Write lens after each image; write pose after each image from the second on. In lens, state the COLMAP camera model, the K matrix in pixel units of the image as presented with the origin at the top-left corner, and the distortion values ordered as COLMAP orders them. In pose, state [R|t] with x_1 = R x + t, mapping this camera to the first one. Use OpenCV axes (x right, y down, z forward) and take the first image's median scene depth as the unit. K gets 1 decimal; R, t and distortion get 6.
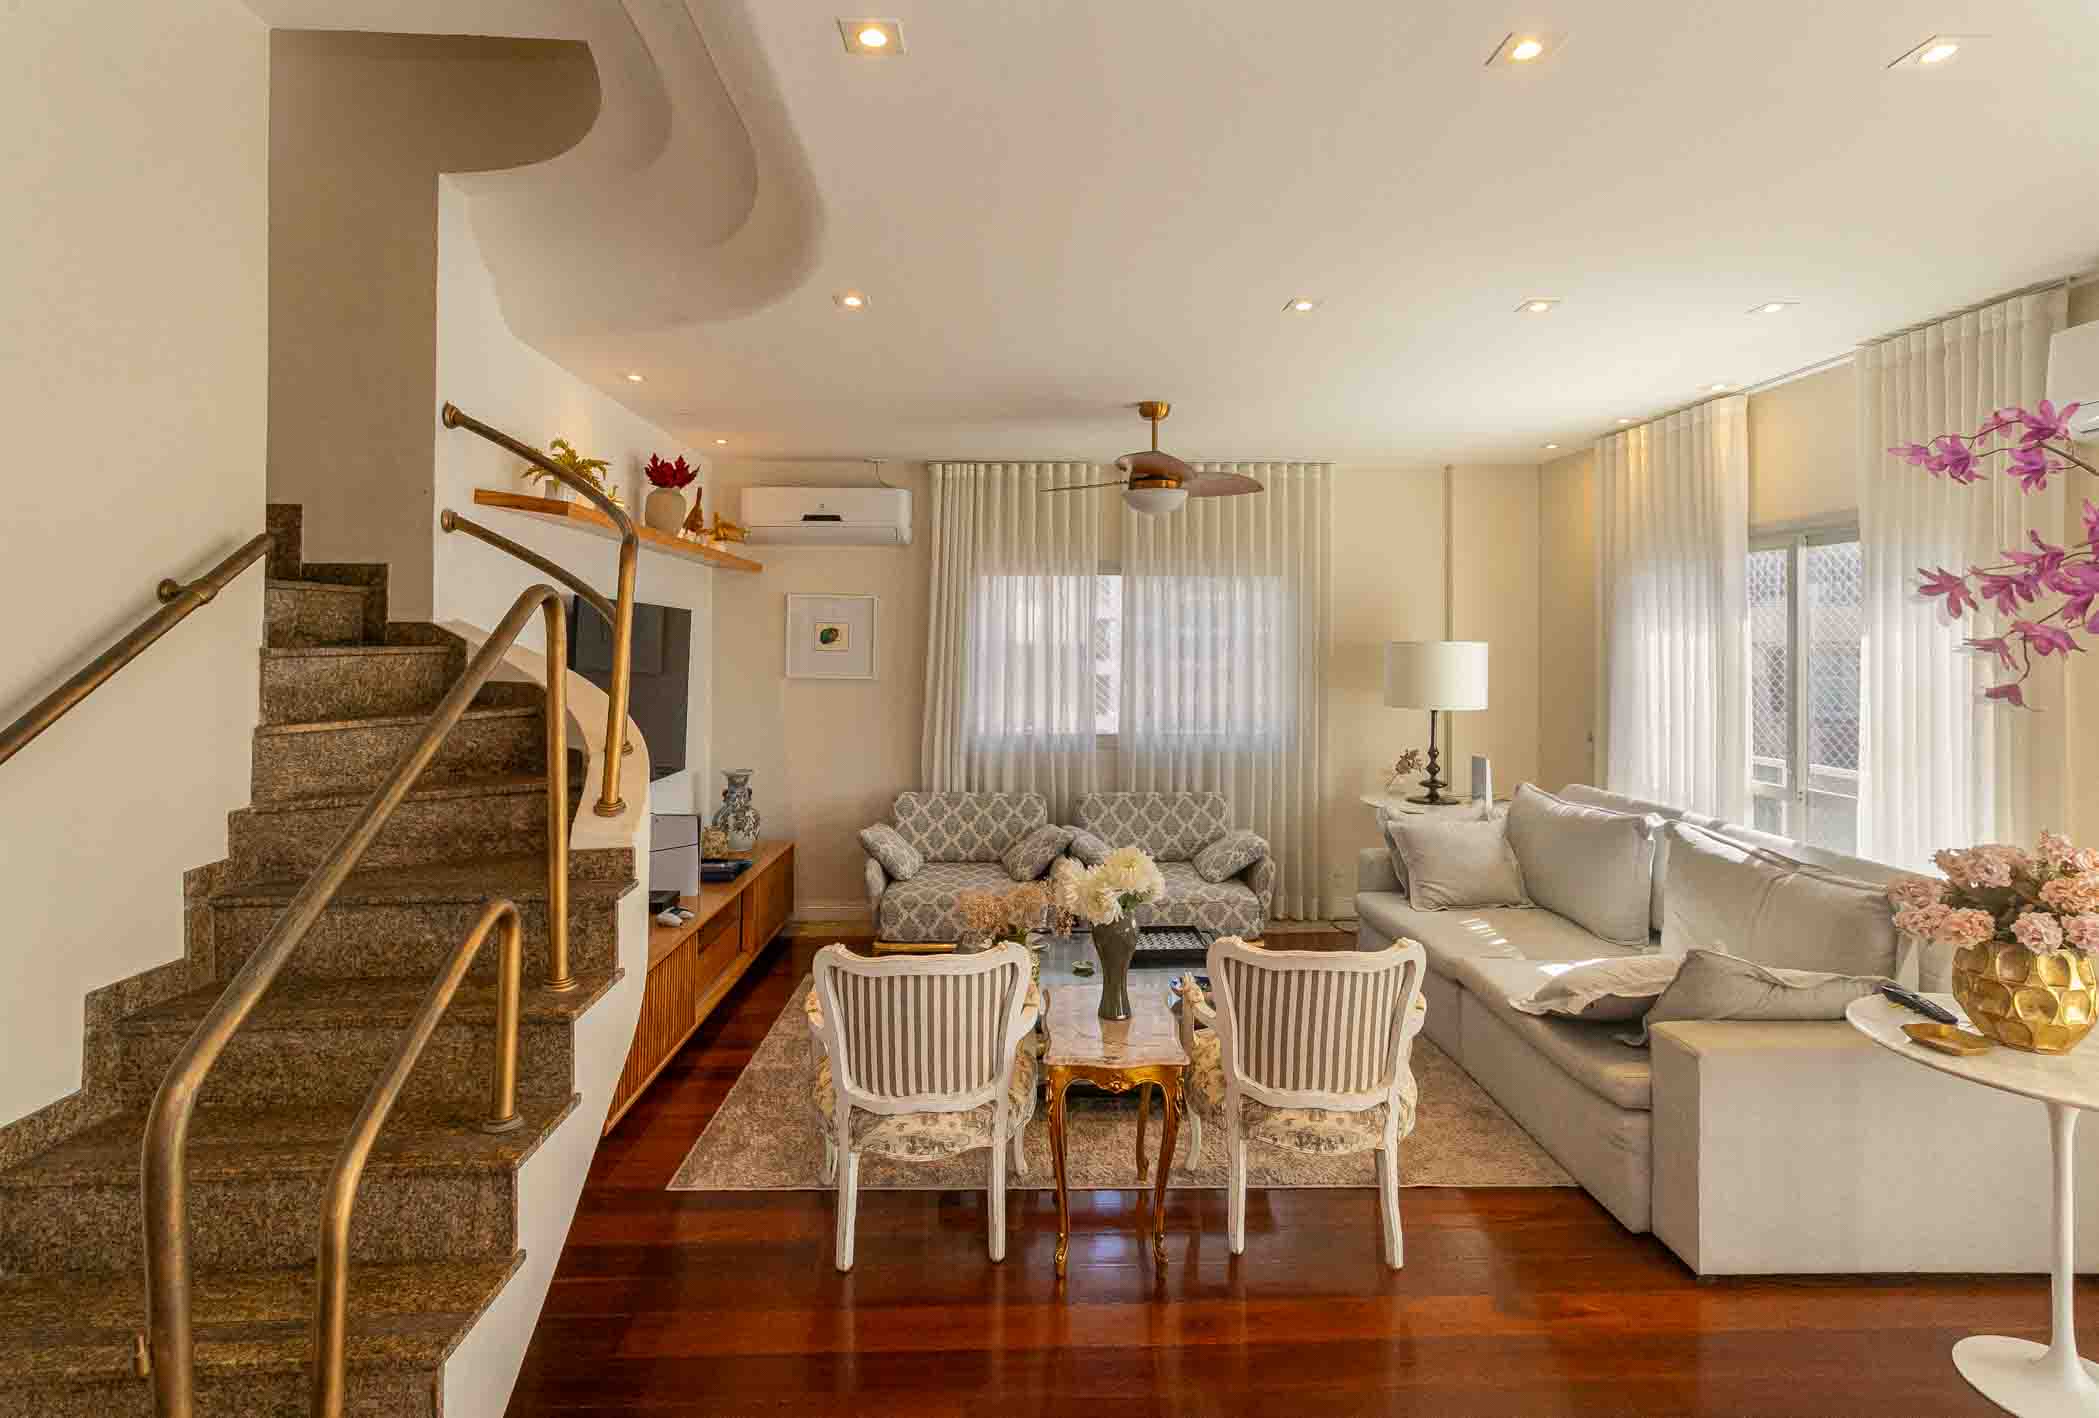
lens RADIAL K [[1013.2, 0, 1049.2], [0, 1013.2, 683.6], [0, 0, 1]] dist [0.000389, -0.000222]
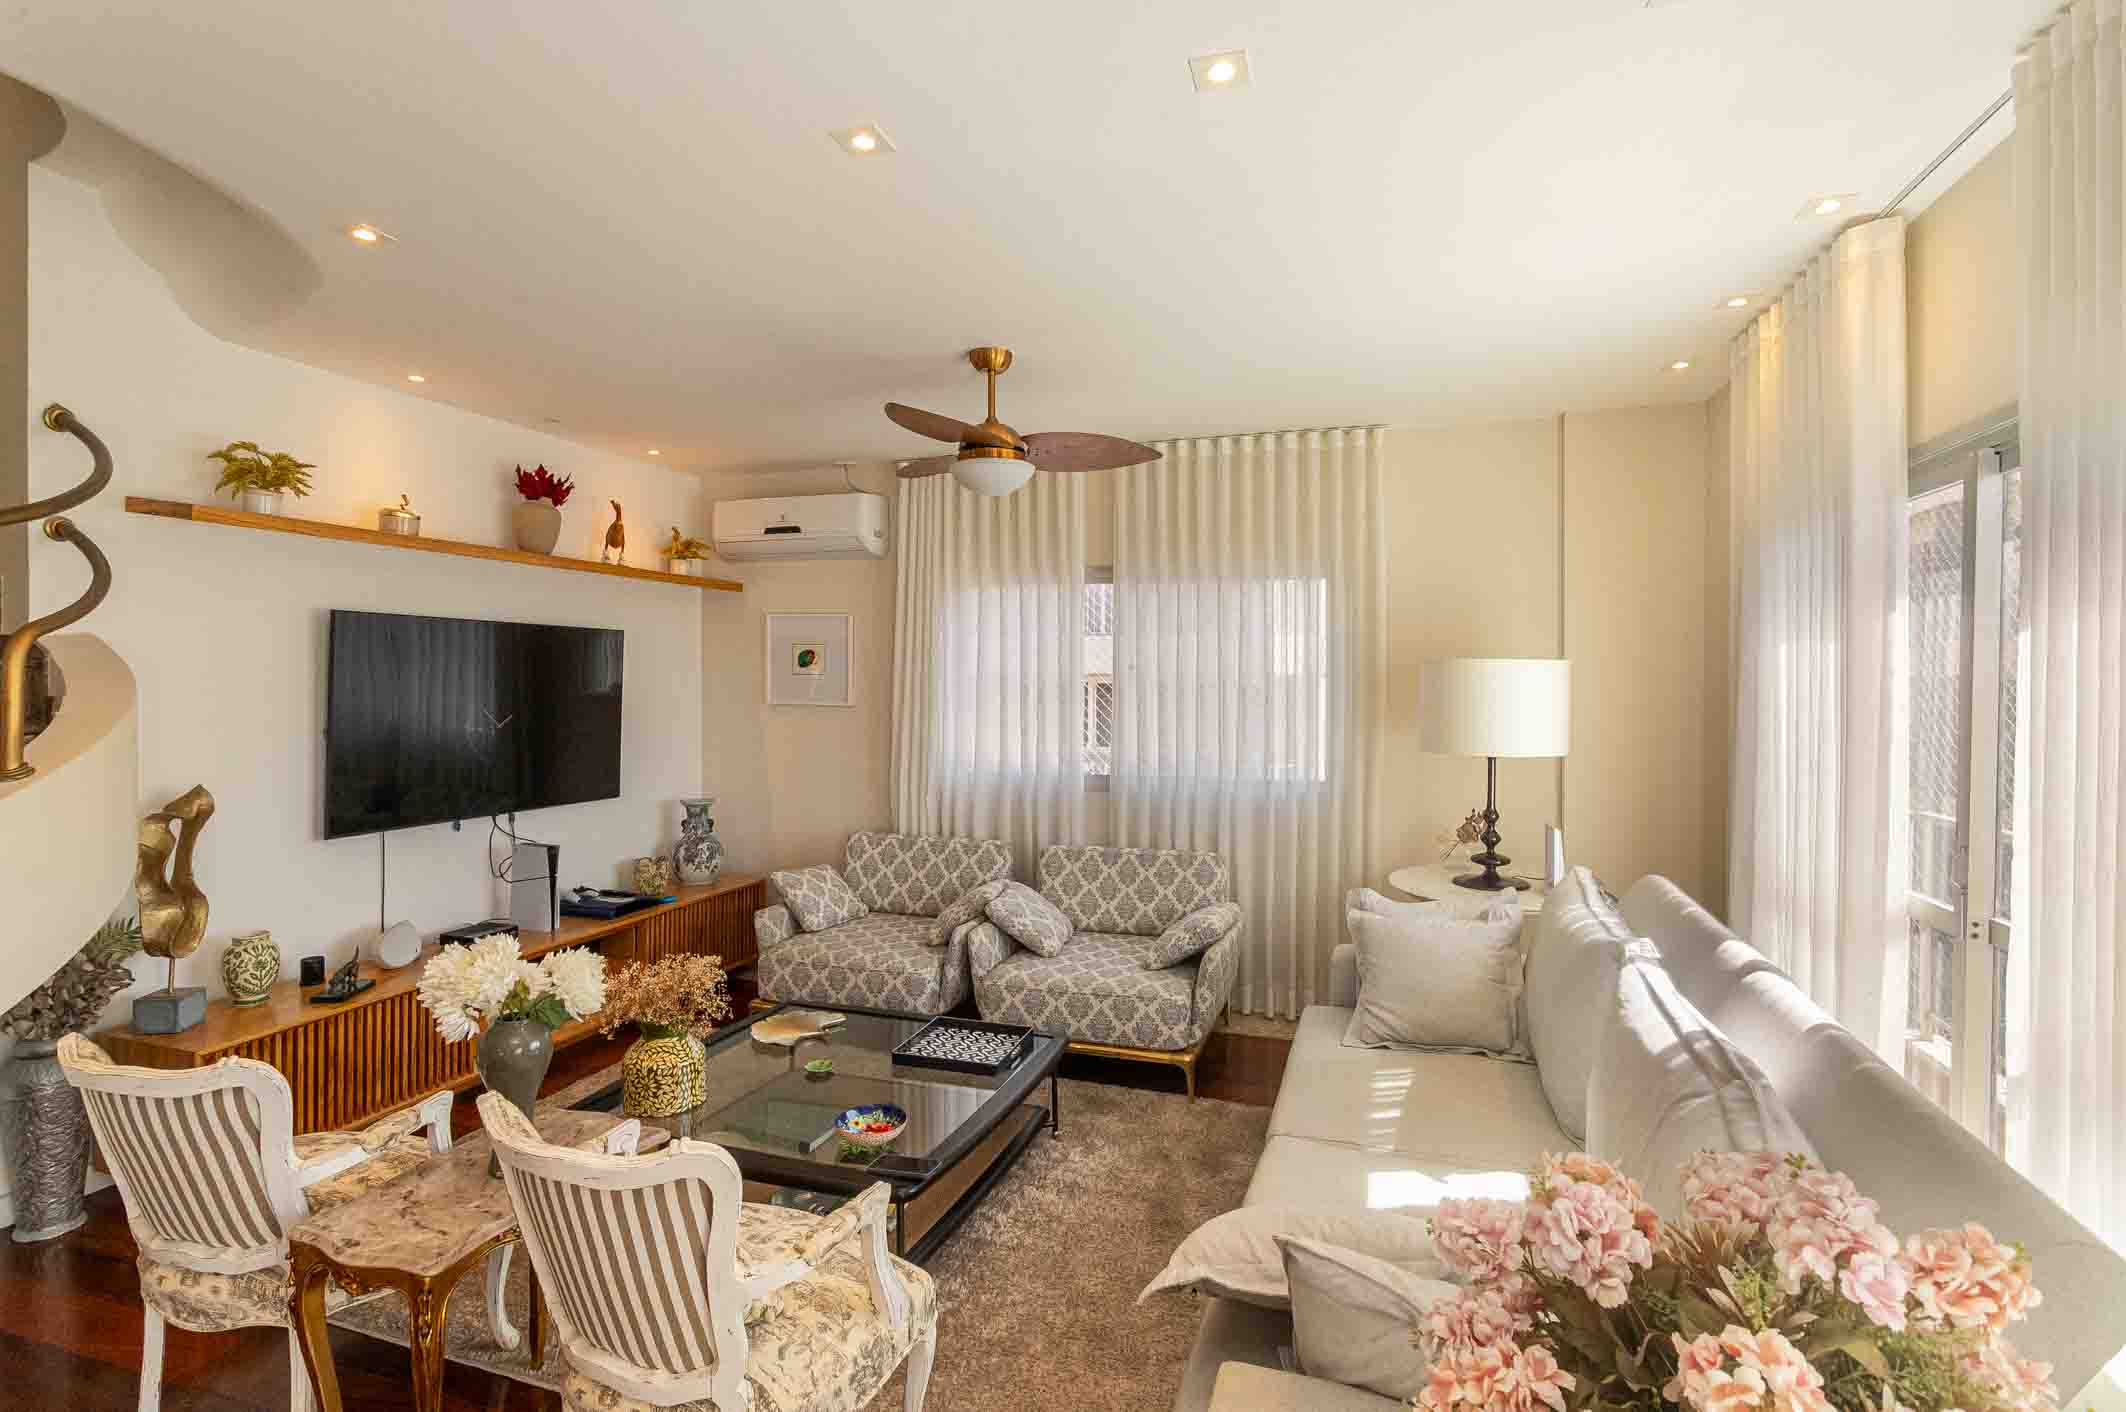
lens RADIAL K [[1005.6, 0, 1063.0], [0, 1005.6, 706.0], [0, 0, 1]] dist [0.011865, -0.000017]
pose [[0.938004, 0.009942, -0.346483, 0.341202], [-0.013583, 0.999875, -0.008080, 0.000972], [0.346359, 0.012285, 0.938022, 0.231965]]
